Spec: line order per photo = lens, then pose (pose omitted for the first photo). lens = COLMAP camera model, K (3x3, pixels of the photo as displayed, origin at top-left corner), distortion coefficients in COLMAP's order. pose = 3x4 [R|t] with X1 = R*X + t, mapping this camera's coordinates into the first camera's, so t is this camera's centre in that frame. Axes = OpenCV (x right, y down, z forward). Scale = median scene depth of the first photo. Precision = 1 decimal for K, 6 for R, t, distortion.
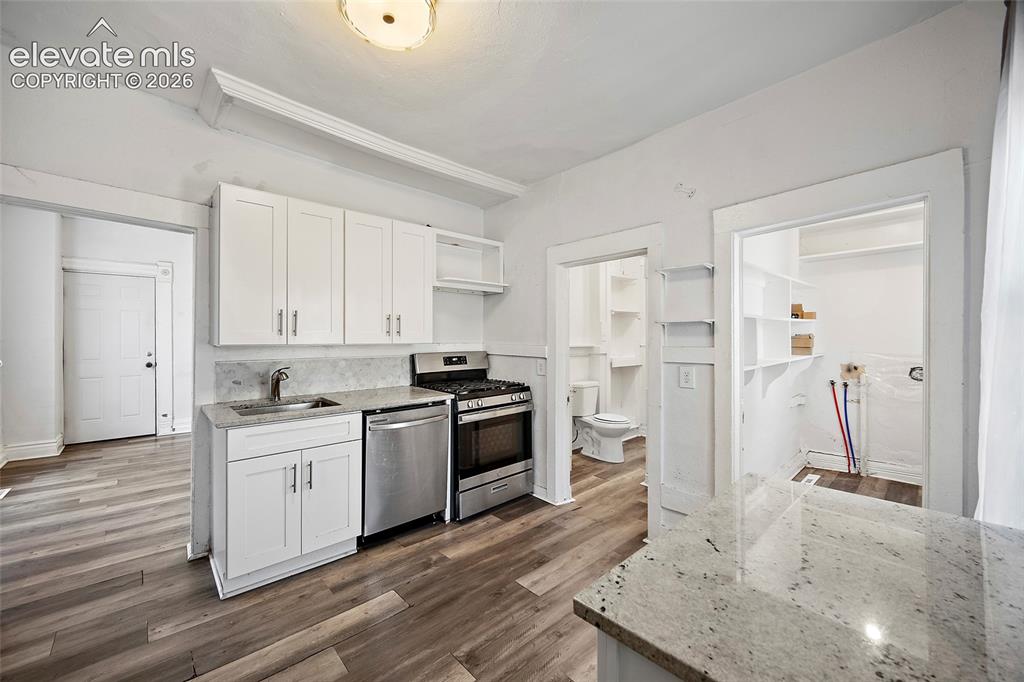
lens RADIAL K [[410.7, 0, 505.3], [0, 410.7, 337.8], [0, 0, 1]] dist [0.002529, 0.000319]
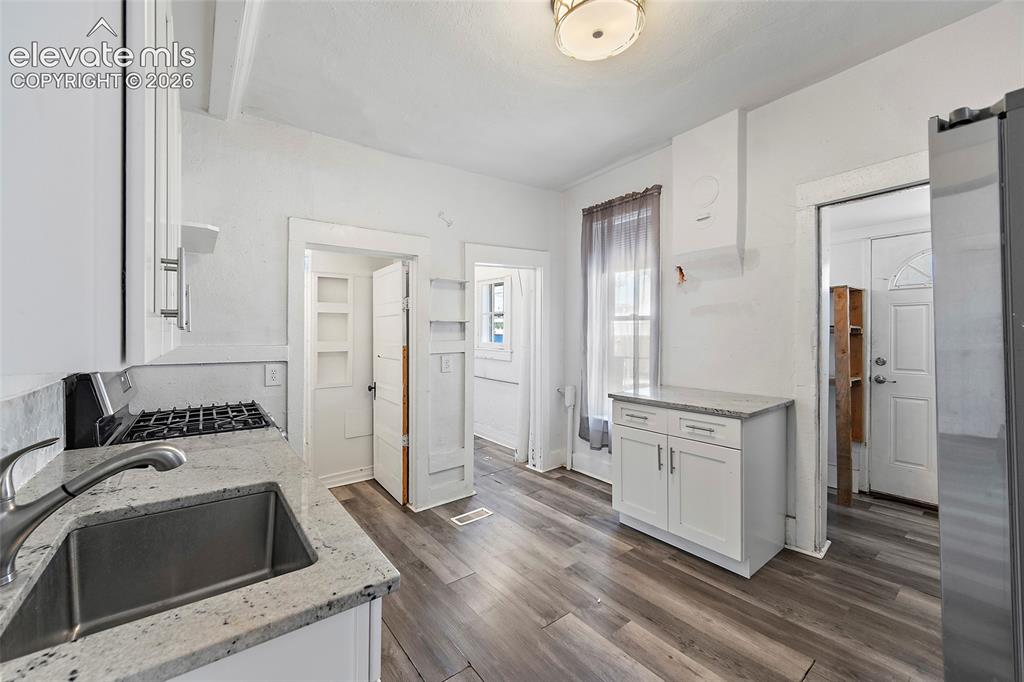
lens RADIAL K [[410.7, 0, 510.9], [0, 410.7, 333.8], [0, 0, 1]] dist [0.002529, 0.000319]
pose [[0.086604, 0.005187, 0.996229, -0.868876], [0.003992, 0.999977, -0.005553, 0.009468], [-0.996235, 0.004457, 0.086582, 0.714944]]
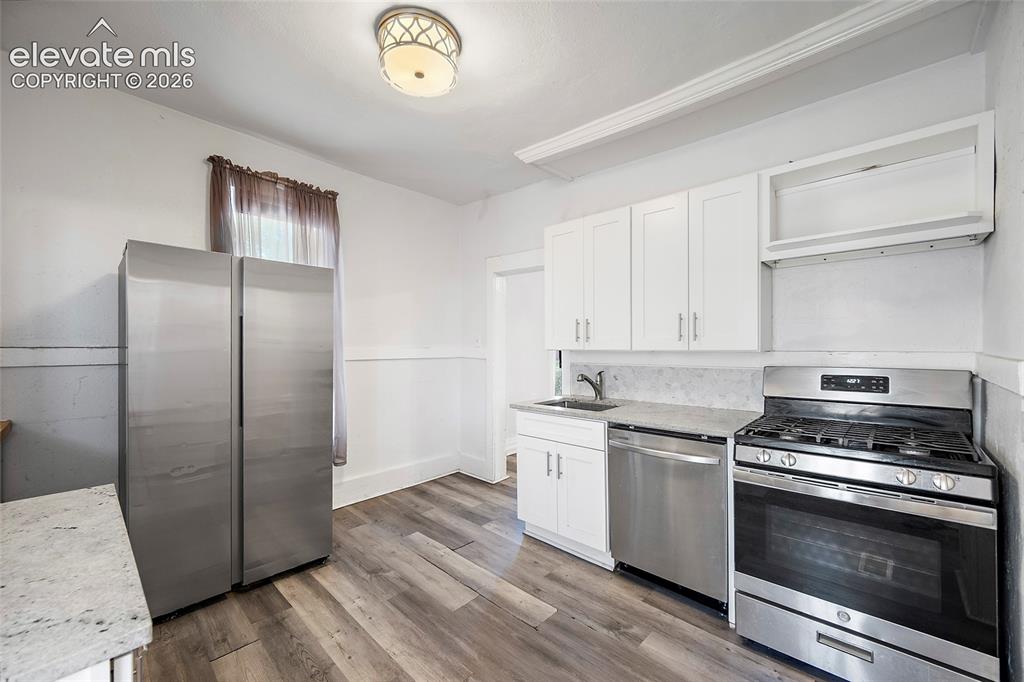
lens RADIAL K [[410.7, 0, 505.1], [0, 410.7, 350.2], [0, 0, 1]] dist [0.002529, 0.000319]
pose [[0.057255, 0.013562, -0.998267, 0.590999], [0.006257, 0.999883, 0.013942, 0.000085], [0.998340, -0.007044, 0.057164, 0.743084]]
